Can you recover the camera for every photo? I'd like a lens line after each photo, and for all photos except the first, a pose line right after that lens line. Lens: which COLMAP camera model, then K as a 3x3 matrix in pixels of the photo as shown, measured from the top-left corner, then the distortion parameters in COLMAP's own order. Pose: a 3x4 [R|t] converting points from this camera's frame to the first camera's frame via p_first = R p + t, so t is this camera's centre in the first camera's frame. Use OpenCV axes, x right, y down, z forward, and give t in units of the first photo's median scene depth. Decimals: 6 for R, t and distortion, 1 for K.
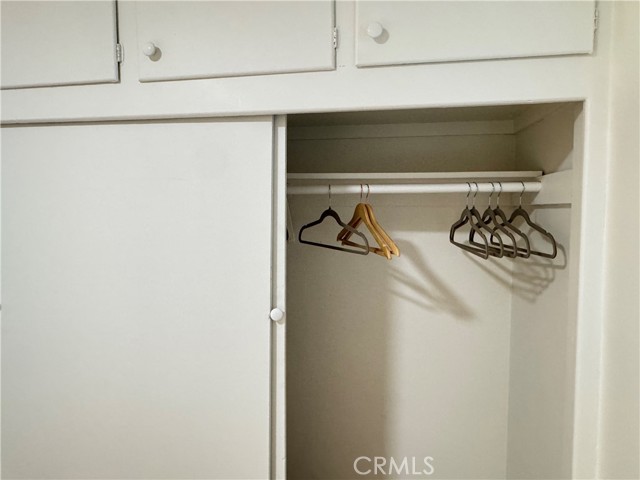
lens RADIAL K [[413.2, 0, 316.2], [0, 413.2, 238.0], [0, 0, 1]] dist [0.009625, 0.024023]
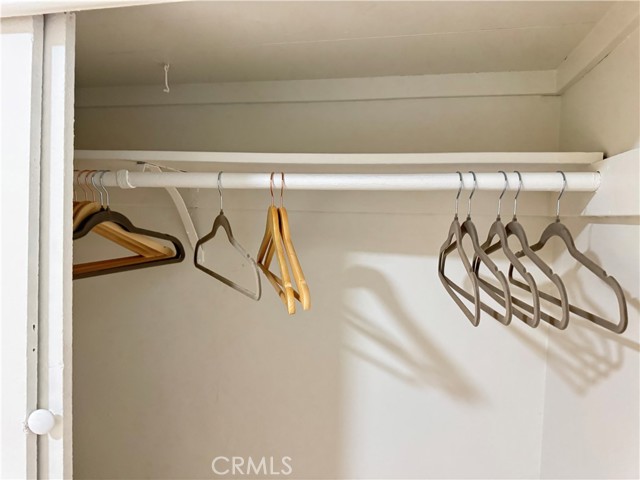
lens RADIAL K [[457.5, 0, 316.9], [0, 457.5, 241.3], [0, 0, 1]] dist [0.080222, -0.100499]
pose [[0.997635, 0.029566, -0.062050, 0.214895], [-0.029935, 0.999539, -0.005022, -0.033993], [0.061873, 0.006868, 0.998060, 0.378393]]
